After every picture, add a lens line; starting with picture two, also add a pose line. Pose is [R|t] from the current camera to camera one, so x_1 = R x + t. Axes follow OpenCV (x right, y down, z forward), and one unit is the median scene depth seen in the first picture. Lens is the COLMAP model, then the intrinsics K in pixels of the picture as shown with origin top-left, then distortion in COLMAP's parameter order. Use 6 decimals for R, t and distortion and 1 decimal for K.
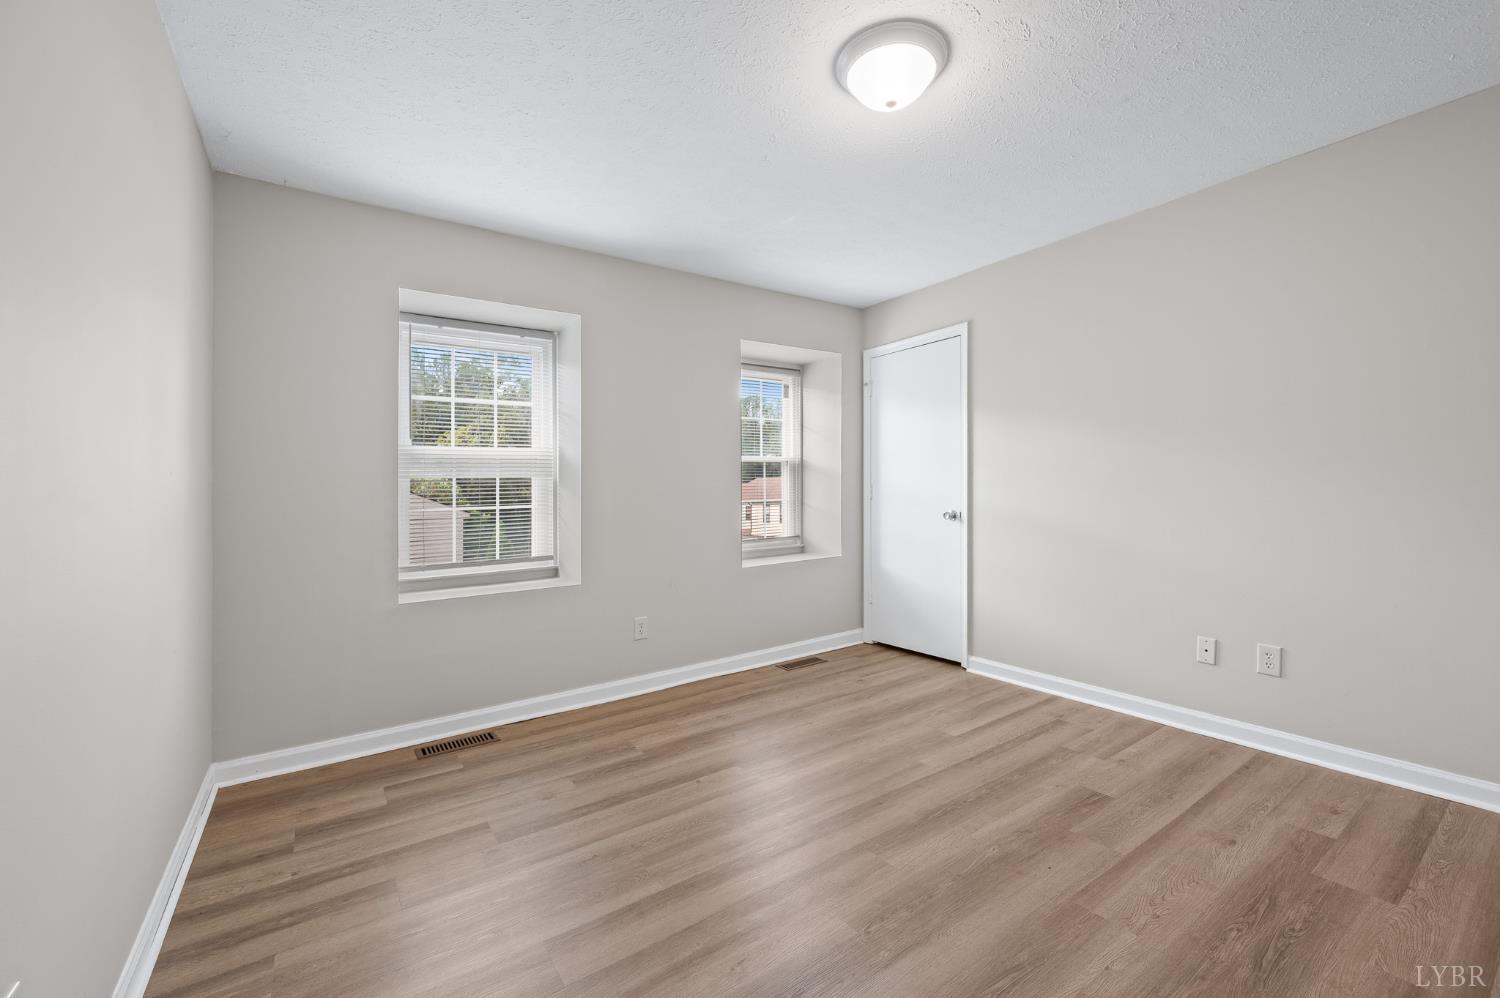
lens RADIAL K [[623.0, 0, 746.4], [0, 623.0, 481.1], [0, 0, 1]] dist [-0.000648, -0.000286]
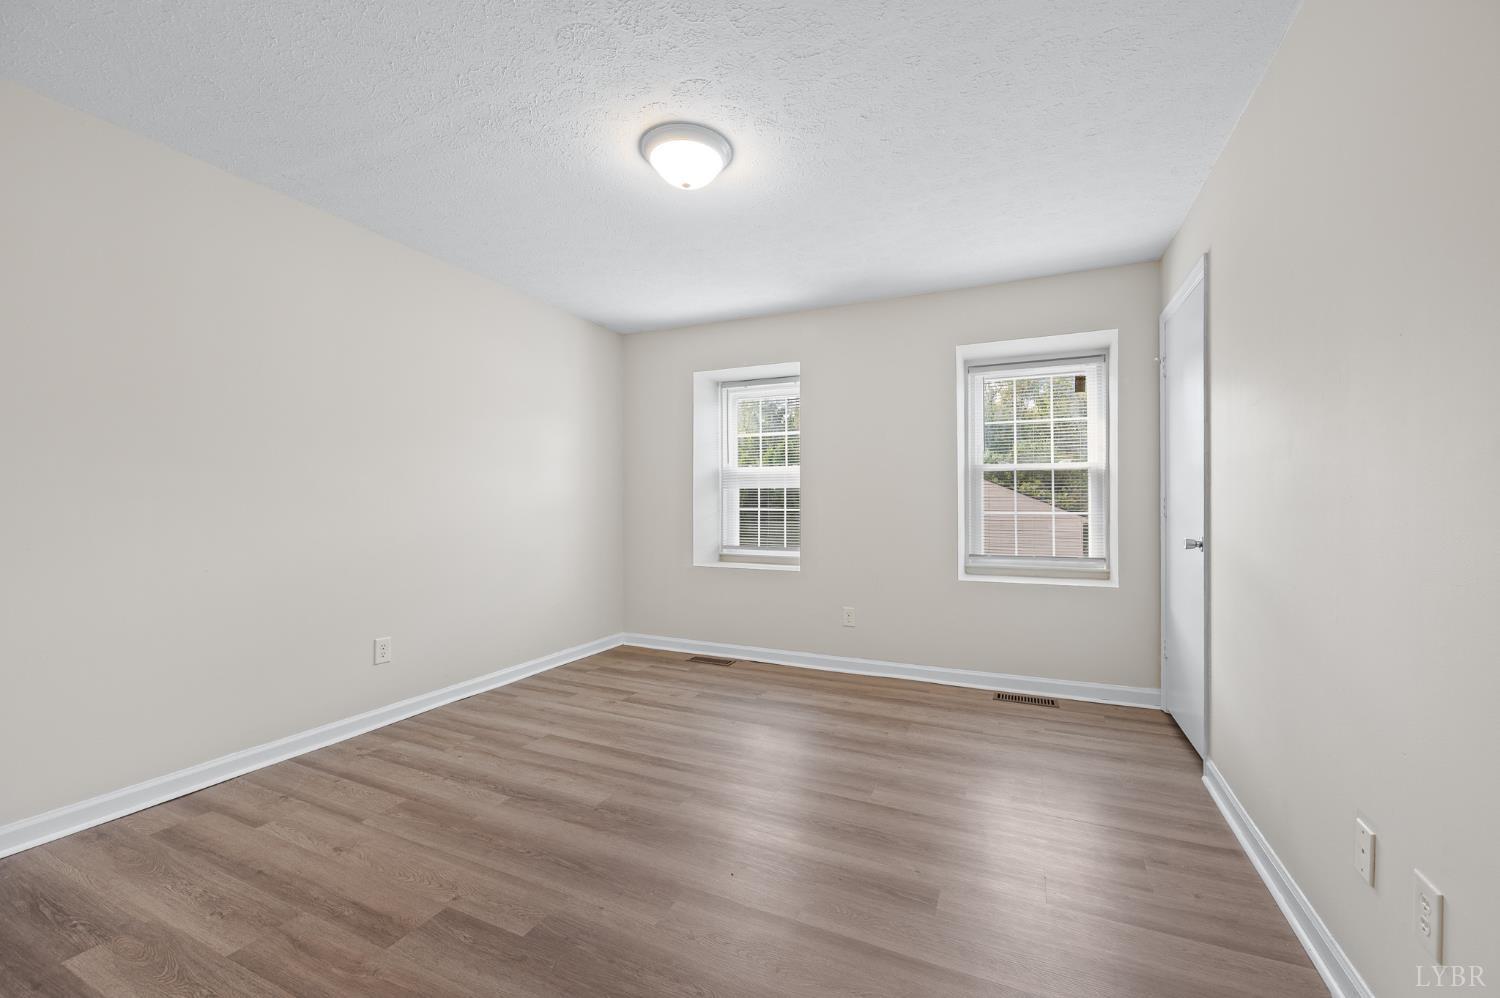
lens RADIAL K [[594.7, 0, 752.2], [0, 594.7, 490.5], [0, 0, 1]] dist [-0.001794, -0.000209]
pose [[0.501673, 0.005113, -0.865042, 0.891015], [0.000198, 0.999982, 0.006026, -0.010330], [0.865057, -0.003194, 0.501663, 0.358000]]
